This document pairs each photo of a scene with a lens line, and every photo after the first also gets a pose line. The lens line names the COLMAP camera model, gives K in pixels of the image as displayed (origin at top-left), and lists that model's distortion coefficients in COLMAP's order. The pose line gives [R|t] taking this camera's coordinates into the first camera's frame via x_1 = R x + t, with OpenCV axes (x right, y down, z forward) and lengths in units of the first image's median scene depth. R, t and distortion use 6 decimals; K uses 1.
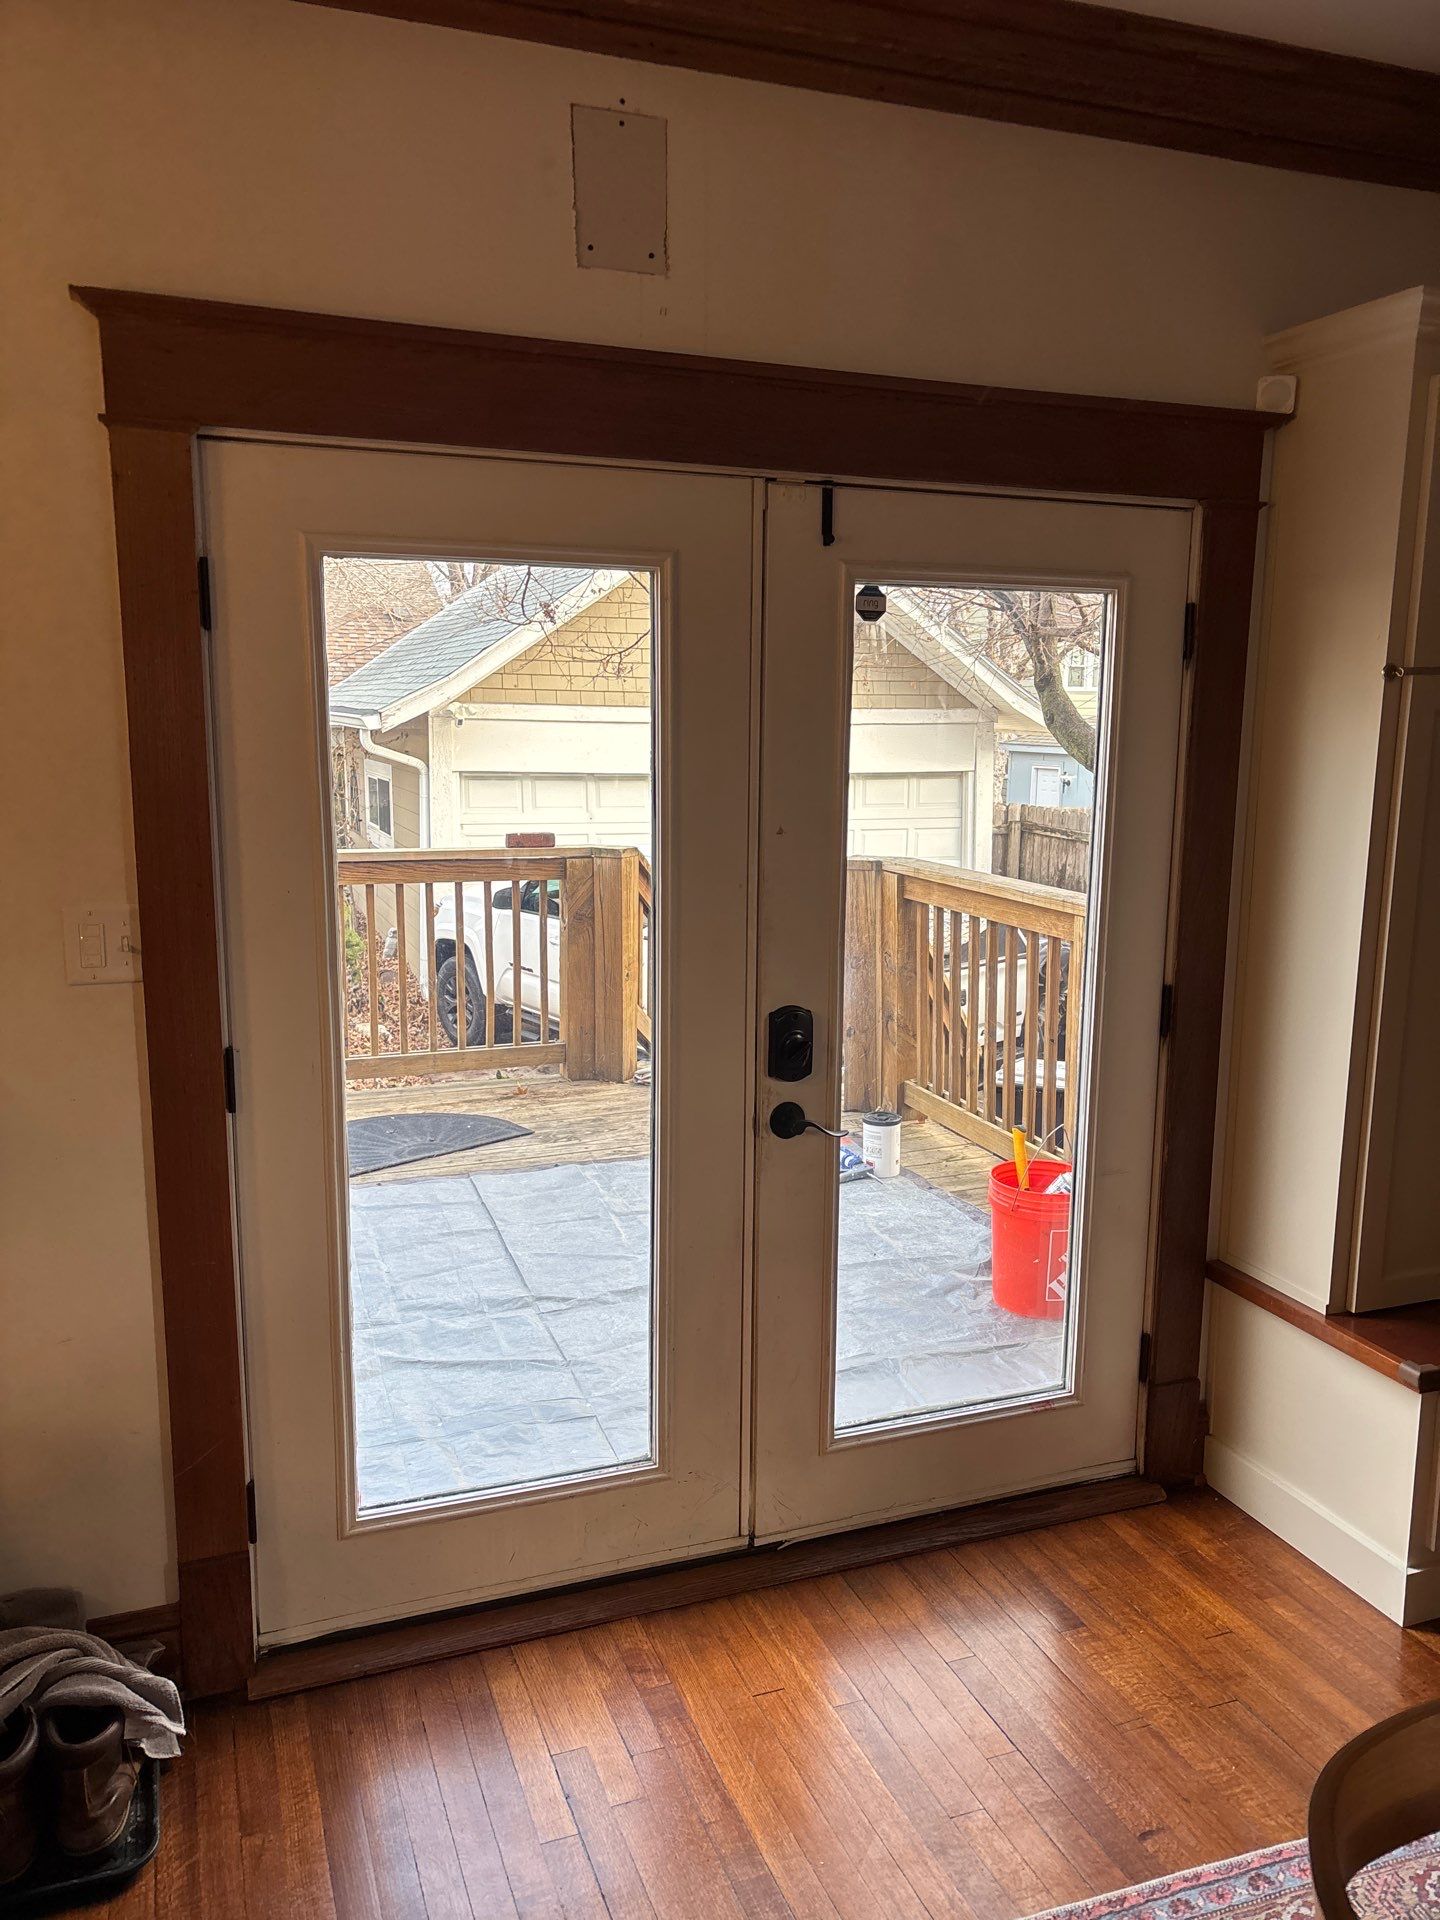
lens RADIAL K [[1454.7, 0, 719.0], [0, 1454.7, 958.0], [0, 0, 1]] dist [0.016255, -0.020489]
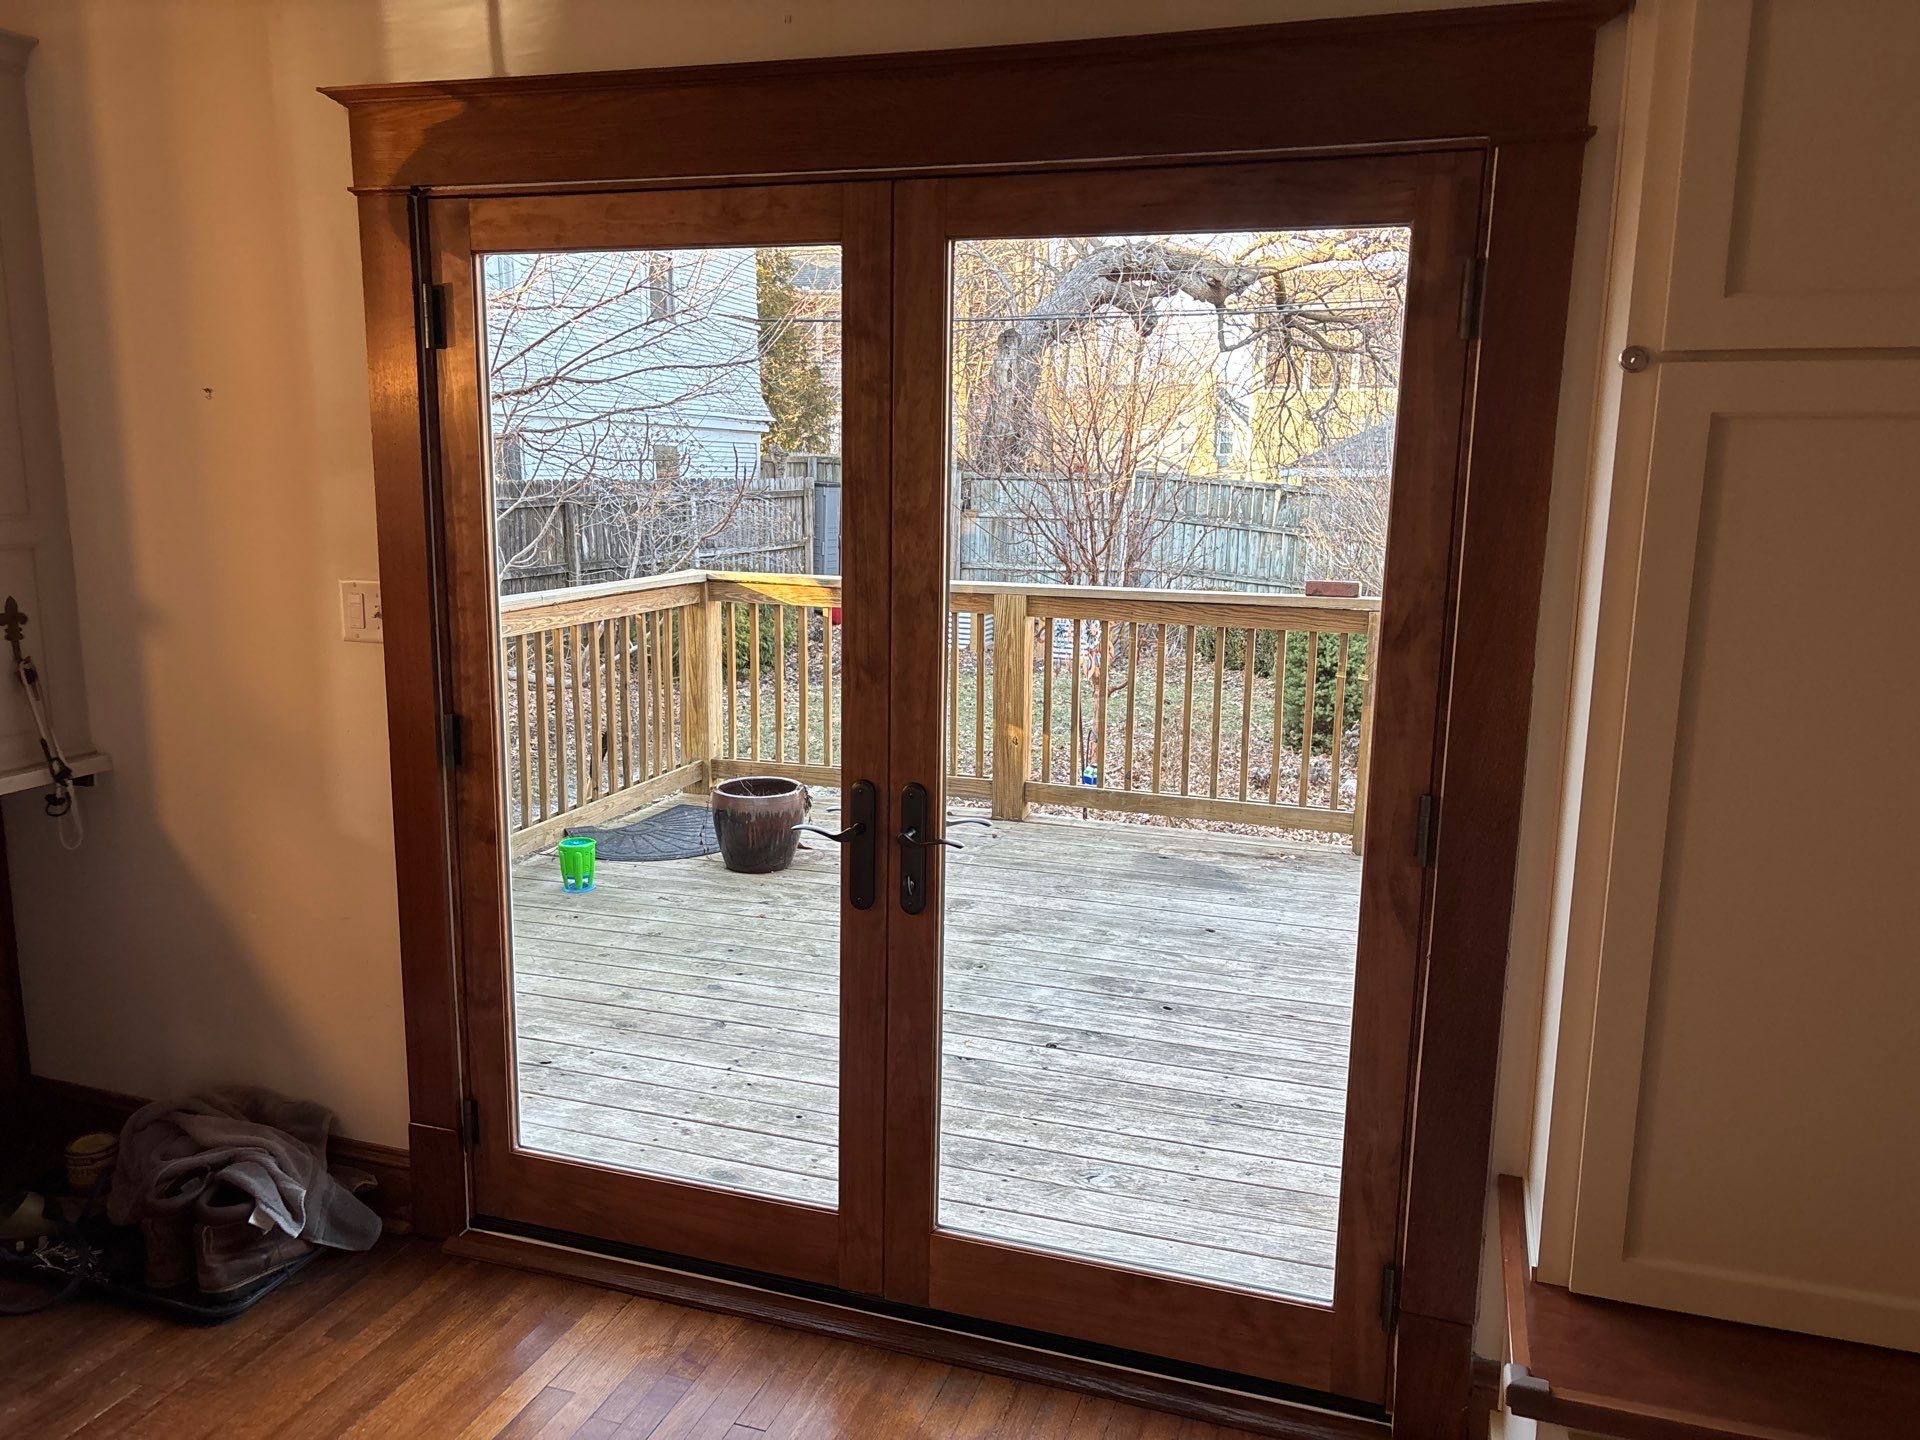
lens RADIAL K [[1454.7, 0, 962.4], [0, 1454.7, 721.6], [0, 0, 1]] dist [0.016255, -0.020489]
pose [[0.776624, 0.116680, -0.619064, 0.286696], [-0.115101, 0.992437, 0.042658, -0.010381], [0.619360, 0.038126, 0.784181, 0.125843]]
